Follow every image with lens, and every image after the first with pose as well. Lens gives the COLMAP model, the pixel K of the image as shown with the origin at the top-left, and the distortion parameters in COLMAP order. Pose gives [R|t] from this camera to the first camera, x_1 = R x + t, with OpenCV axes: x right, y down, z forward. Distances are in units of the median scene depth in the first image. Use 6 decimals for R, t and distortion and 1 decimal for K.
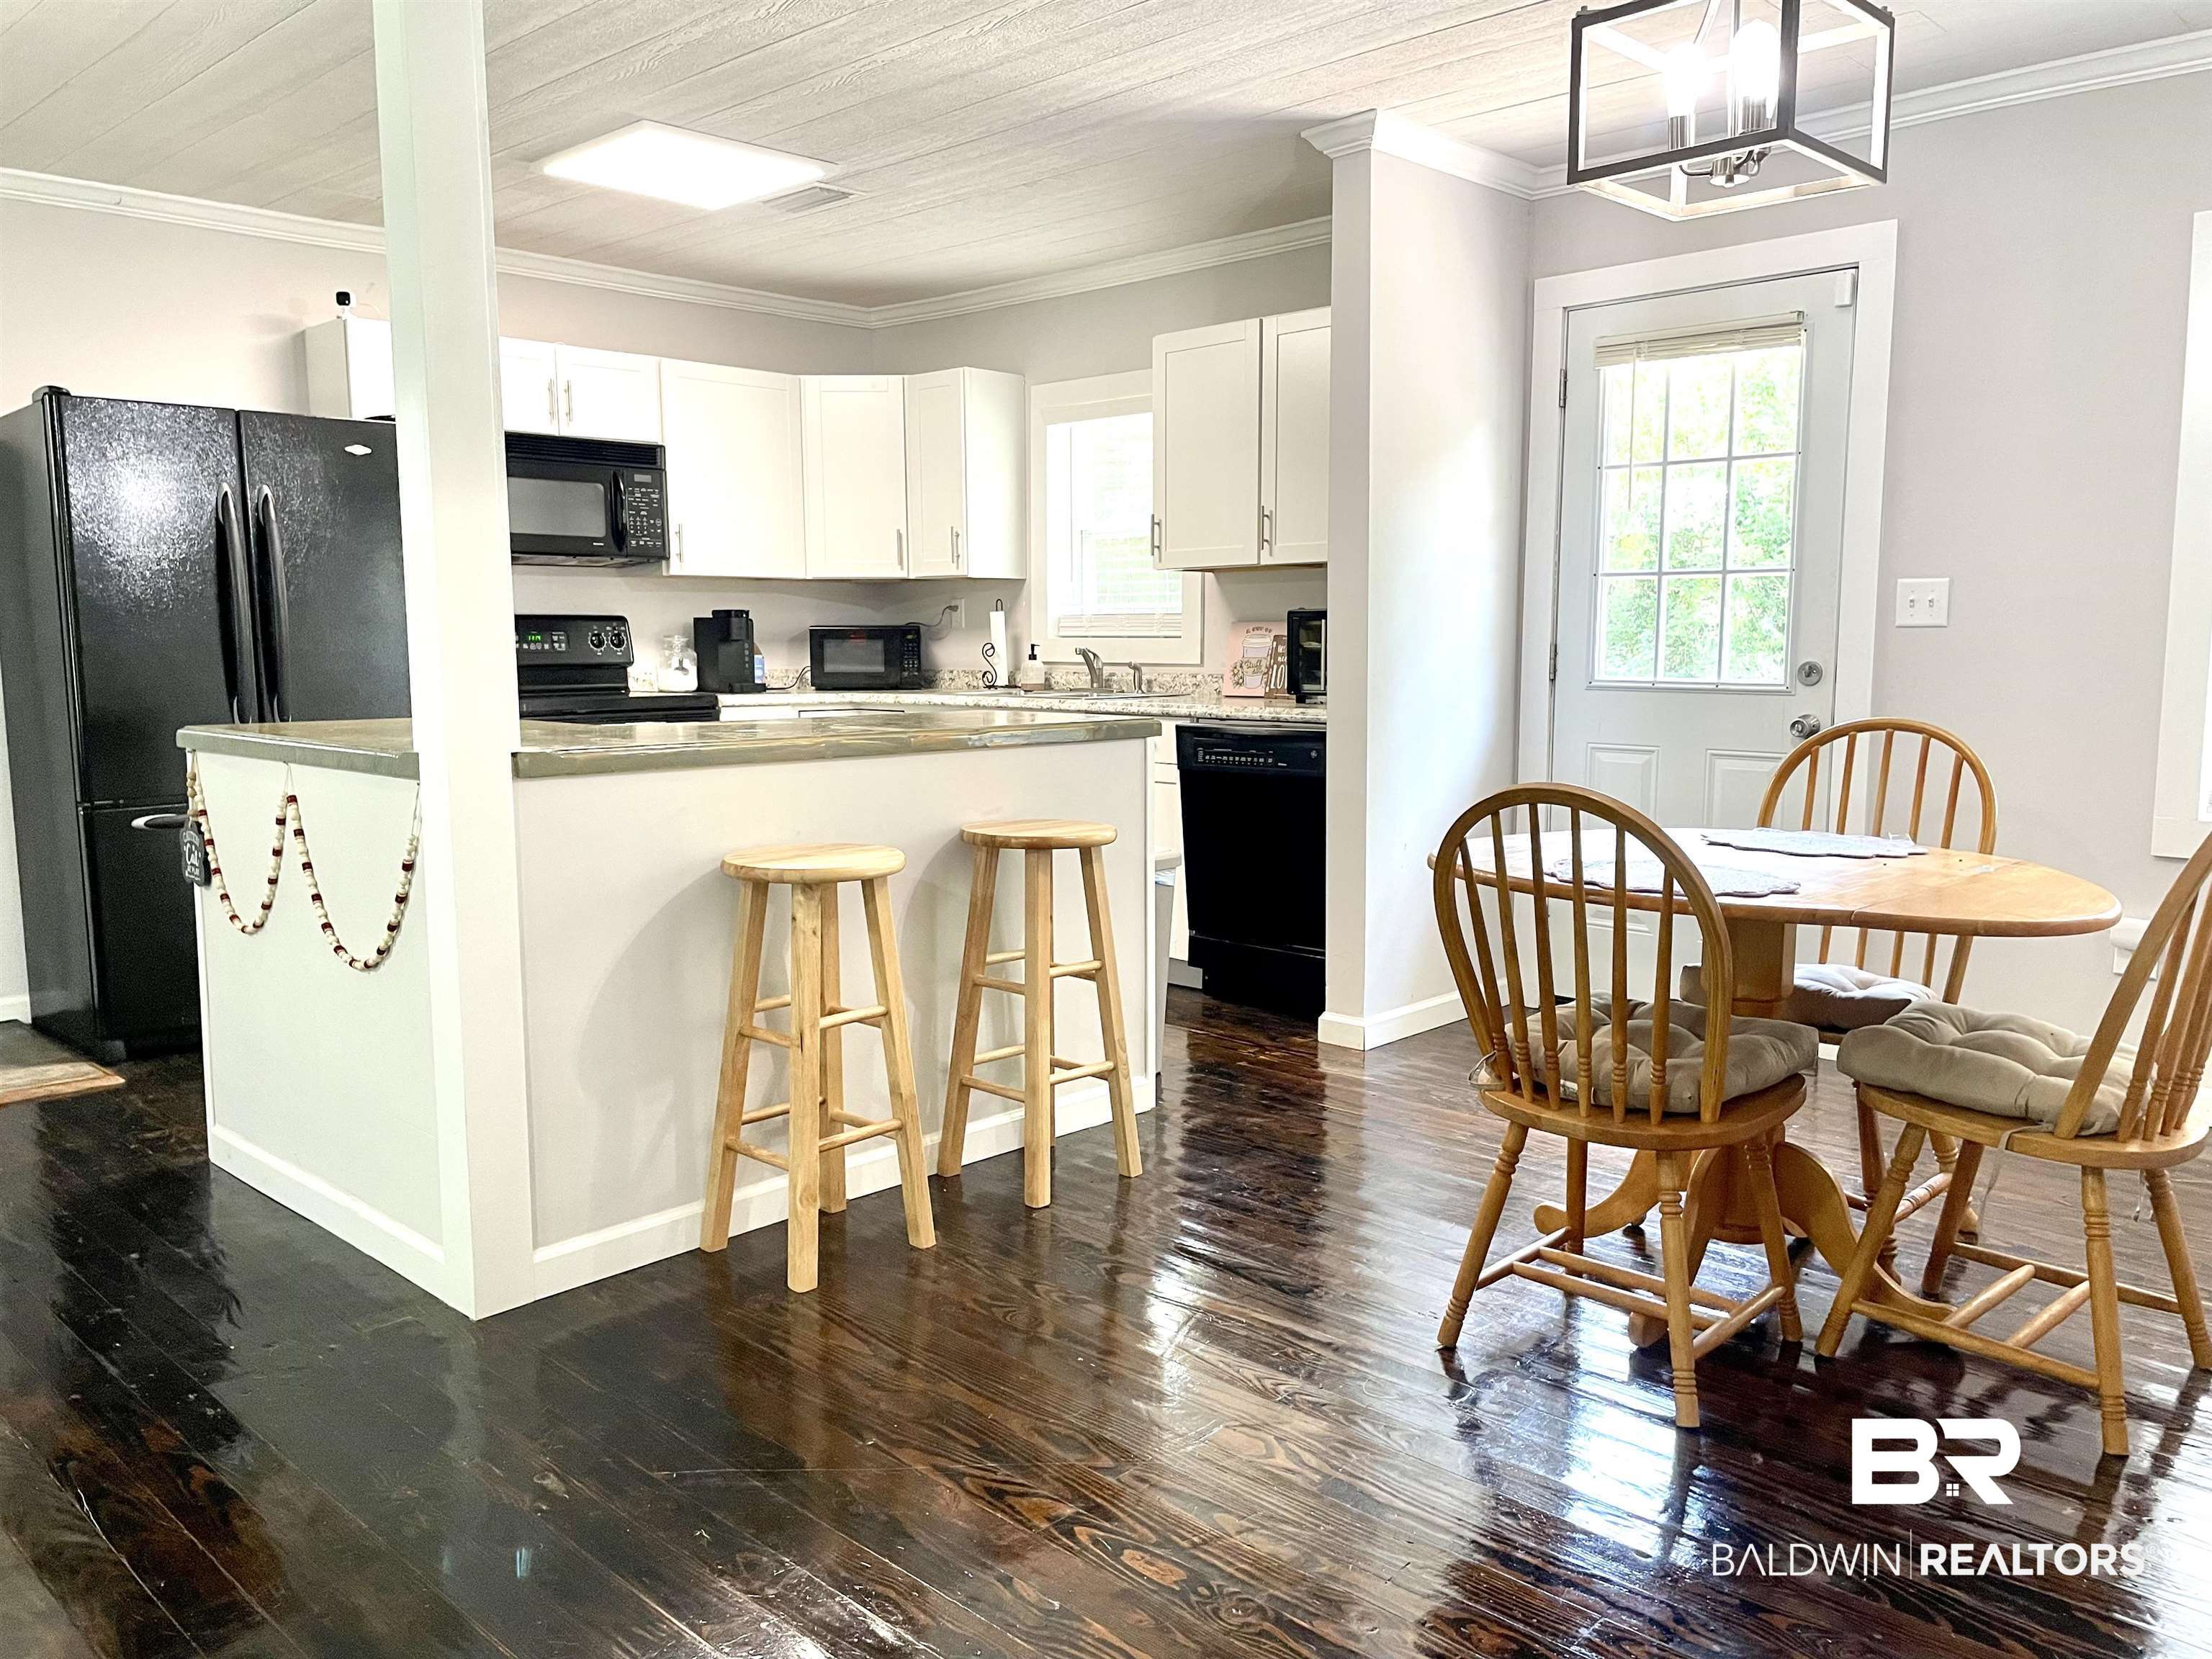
lens RADIAL K [[1660.3, 0, 1102.6], [0, 1660.3, 816.1], [0, 0, 1]] dist [0.097686, -0.135521]
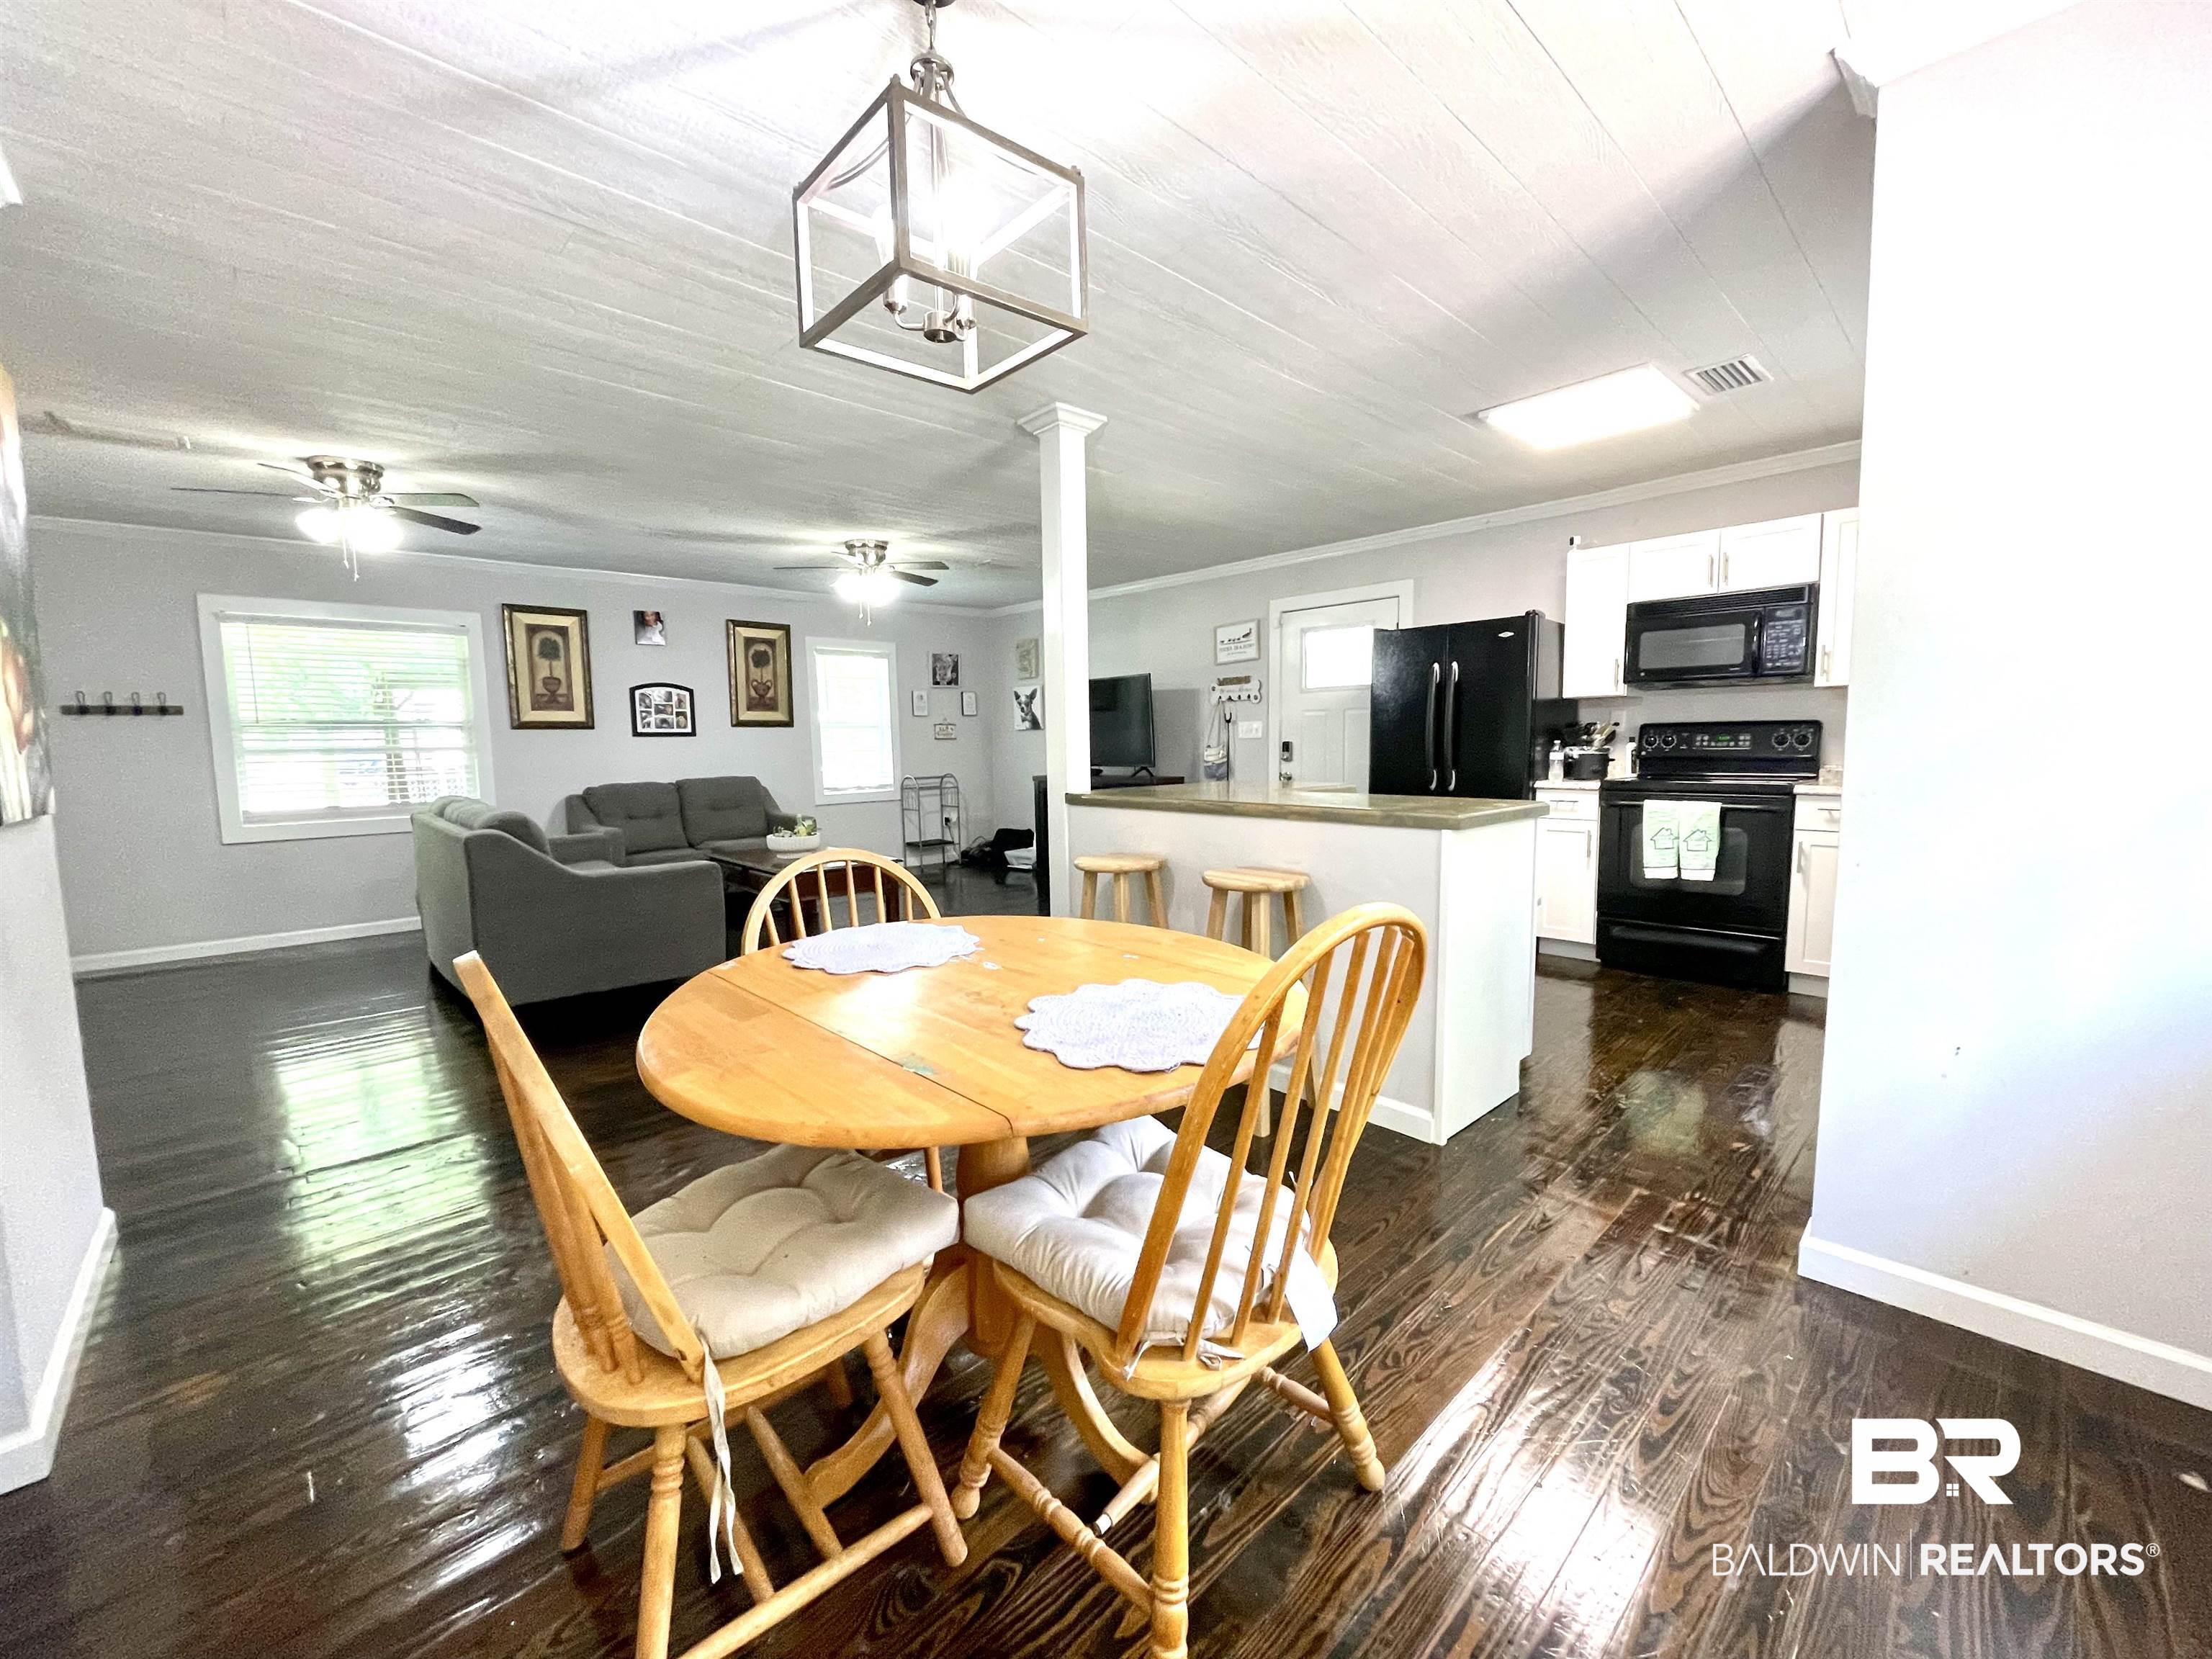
lens RADIAL K [[890.4, 0, 1109.1], [0, 890.4, 828.3], [0, 0, 1]] dist [-0.002828, -0.000026]
pose [[-0.045534, 0.102713, -0.993668, 0.483270], [-0.096253, 0.989621, 0.106705, -0.067966], [0.994315, 0.100502, -0.035175, 0.578122]]
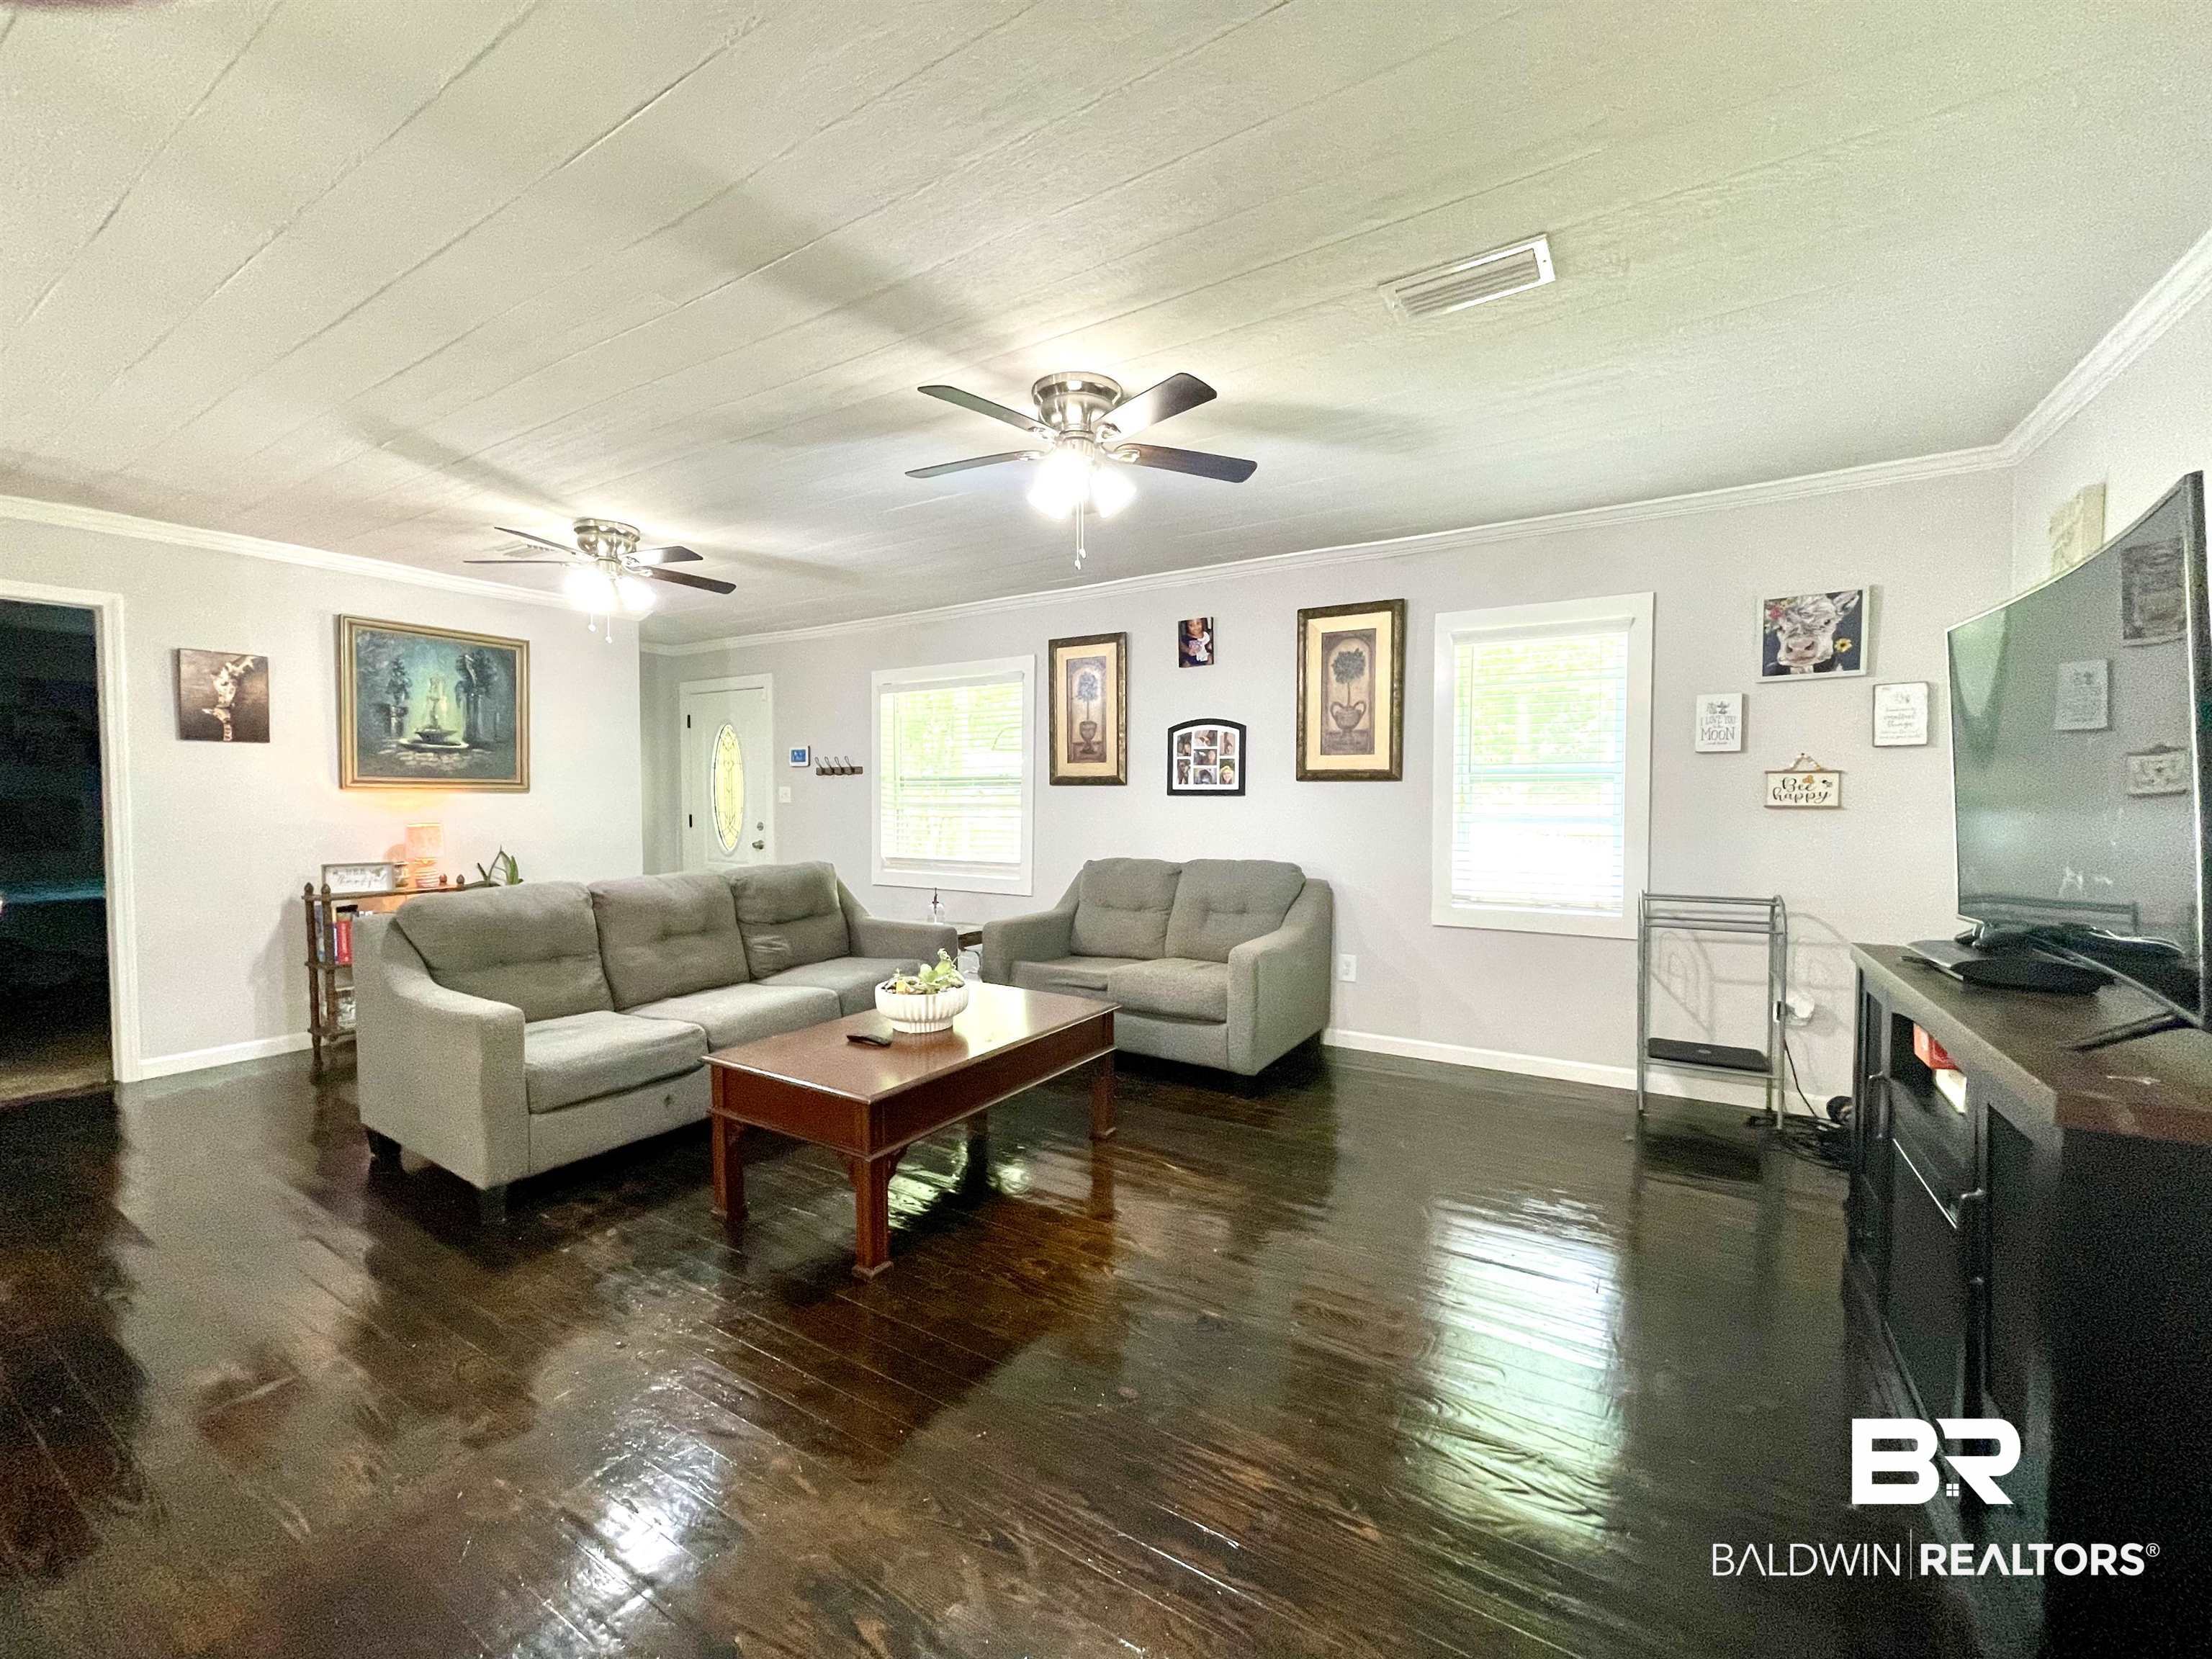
lens RADIAL K [[890.4, 0, 1109.1], [0, 890.4, 828.3], [0, 0, 1]] dist [-0.002828, -0.000026]
pose [[-0.977929, 0.012065, -0.208587, -0.495052], [-0.019504, 0.988700, 0.148630, -0.098428], [0.208023, 0.149418, -0.966644, 0.727215]]
